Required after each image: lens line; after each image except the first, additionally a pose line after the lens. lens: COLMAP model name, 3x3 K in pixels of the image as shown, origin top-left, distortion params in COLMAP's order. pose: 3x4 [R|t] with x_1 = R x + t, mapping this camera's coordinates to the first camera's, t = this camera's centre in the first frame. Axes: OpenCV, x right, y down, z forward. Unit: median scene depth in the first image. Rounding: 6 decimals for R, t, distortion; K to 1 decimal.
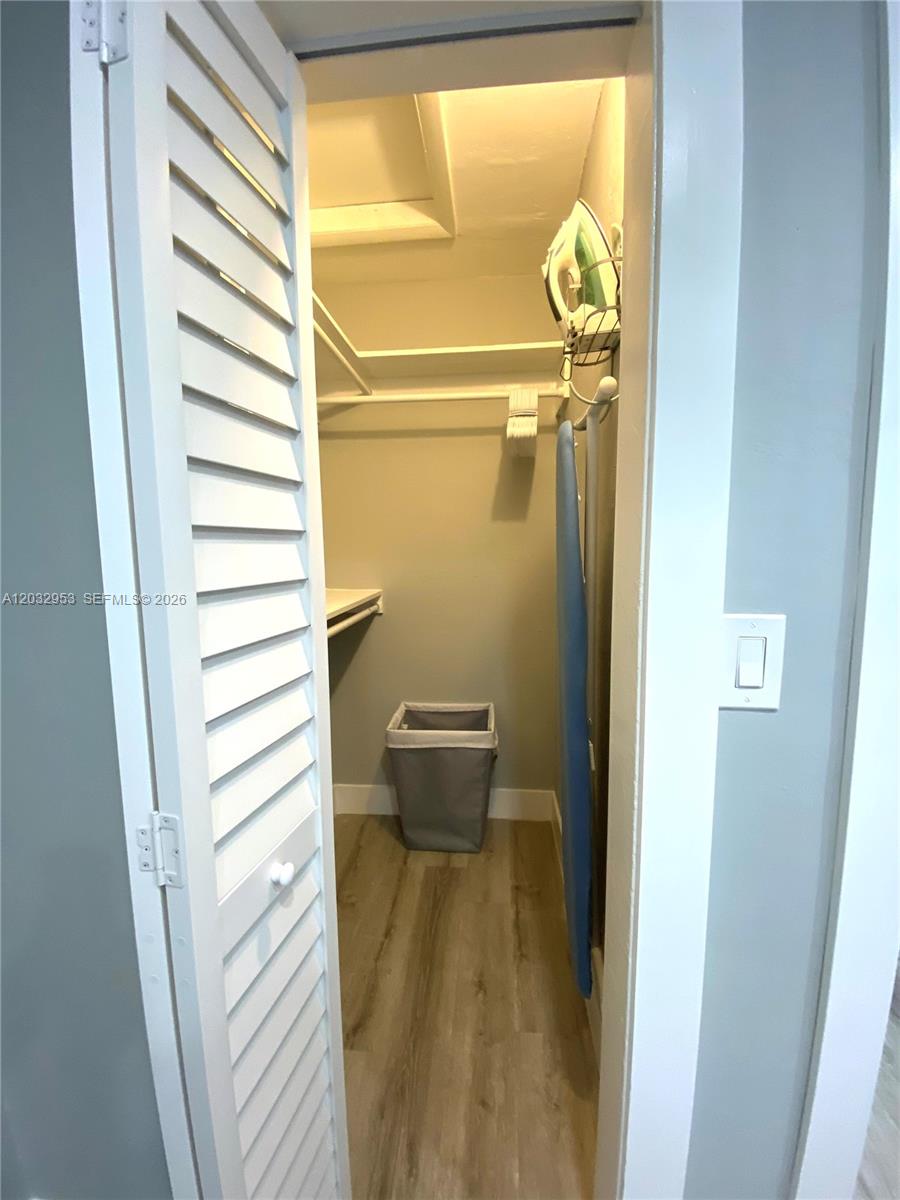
lens RADIAL K [[485.1, 0, 452.1], [0, 485.1, 597.8], [0, 0, 1]] dist [0.019242, -0.017382]
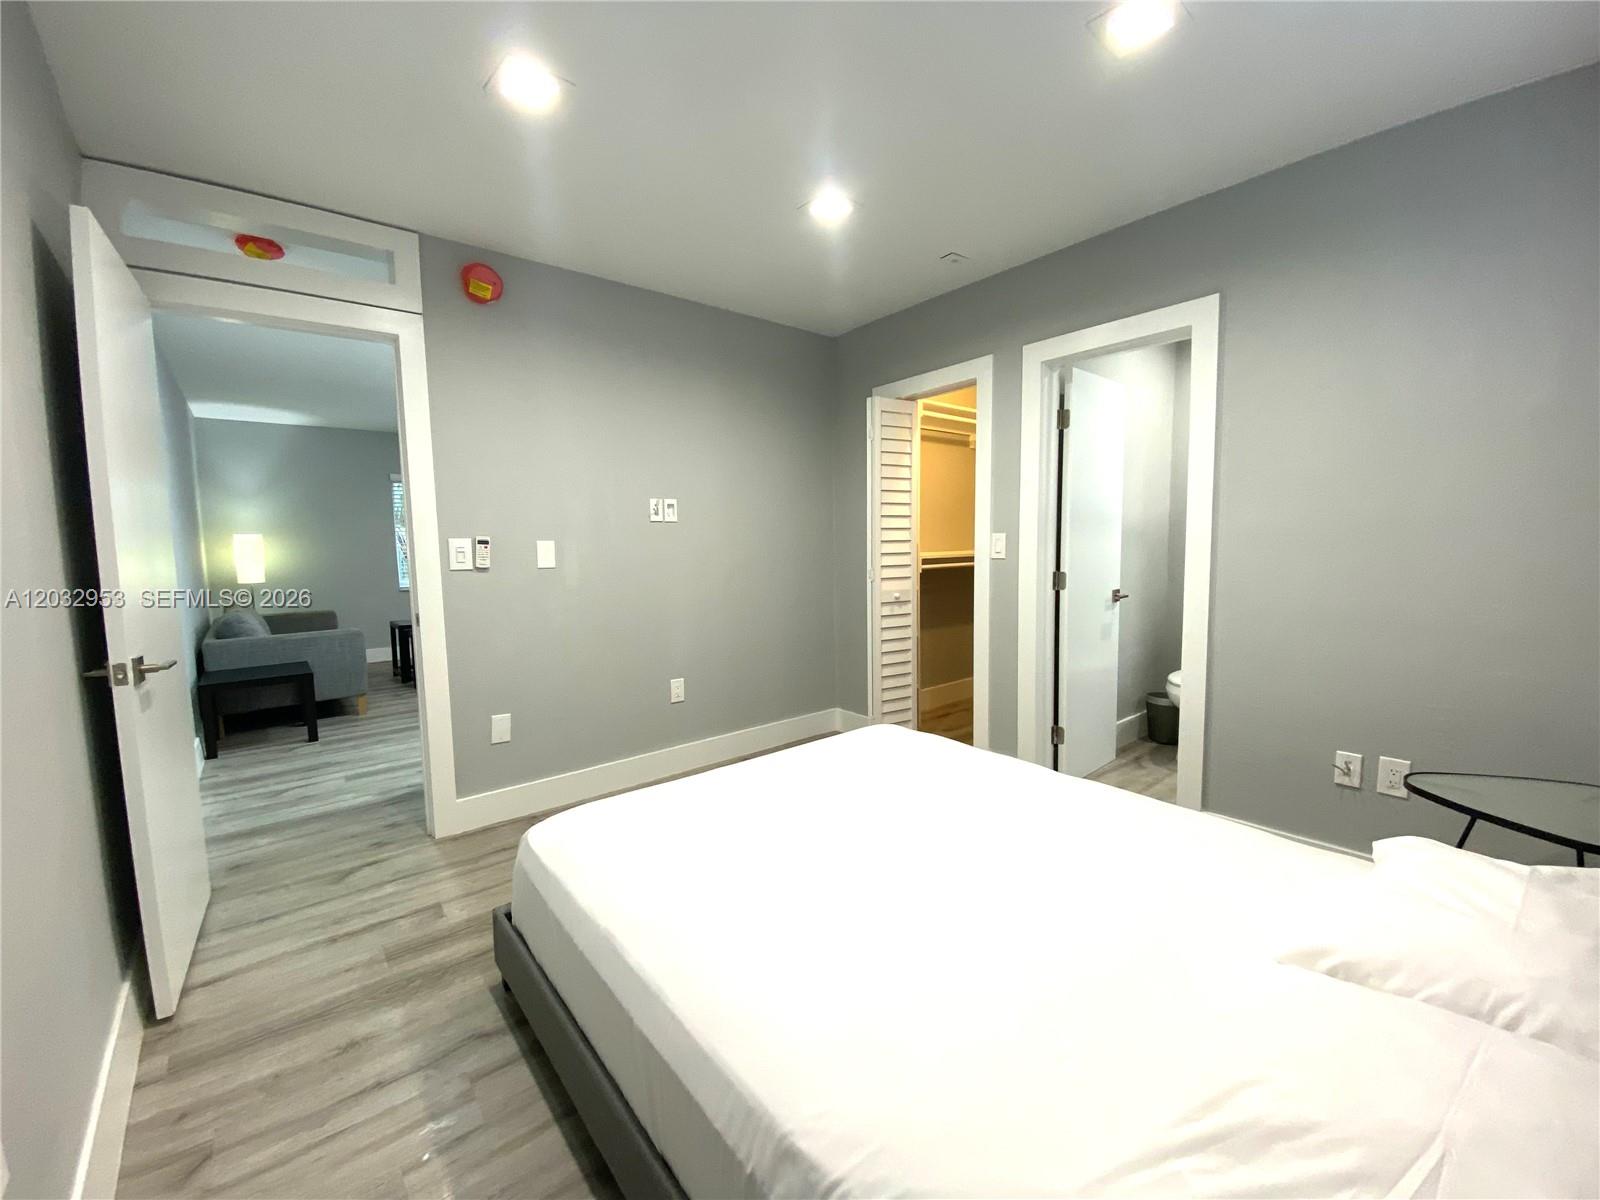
lens RADIAL K [[648.6, 0, 798.0], [0, 648.6, 598.8], [0, 0, 1]] dist [0.019055, -0.018082]
pose [[0.700322, 0.064512, -0.710906, 1.860393], [-0.069571, 0.997335, 0.021970, 0.319343], [0.710428, 0.034072, 0.702944, -2.177415]]
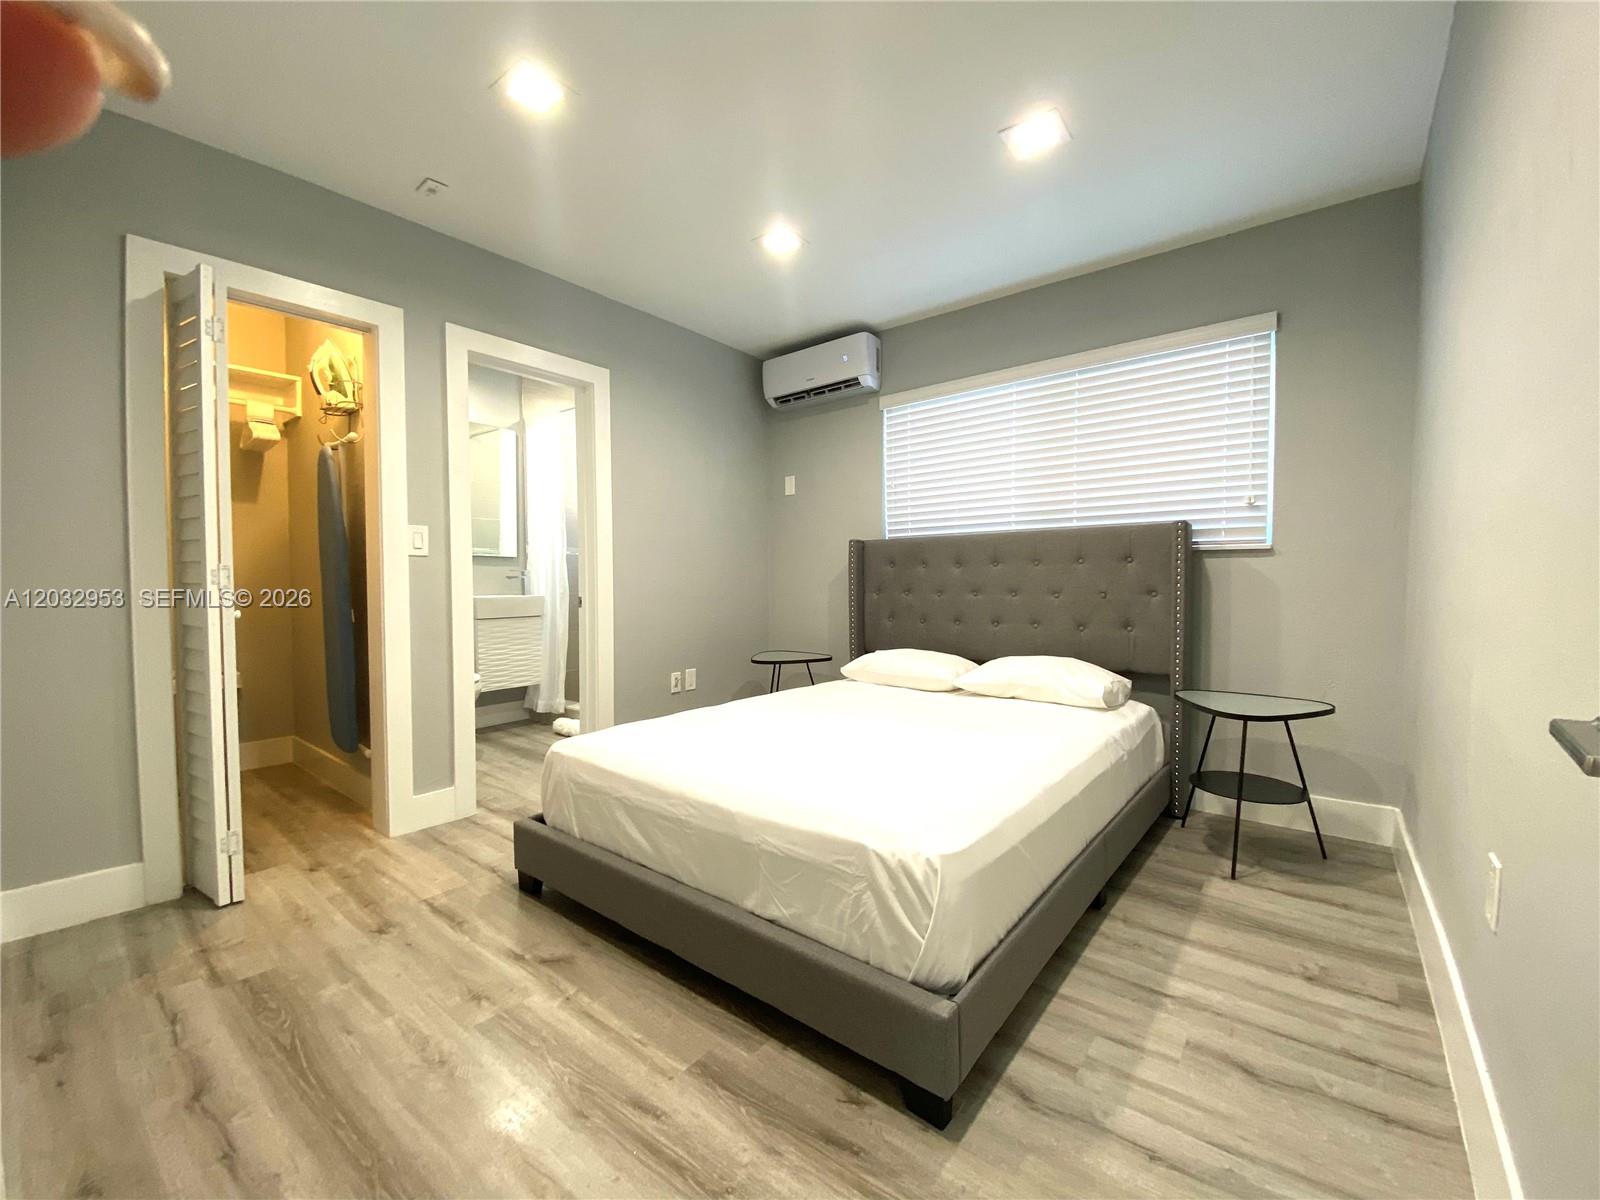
lens RADIAL K [[648.6, 0, 798.0], [0, 648.6, 598.8], [0, 0, 1]] dist [0.019055, -0.018082]
pose [[0.553055, -0.016320, 0.832985, -0.928376], [0.088718, 0.995277, -0.039404, 0.528203], [-0.828408, 0.095694, 0.551891, -1.992074]]
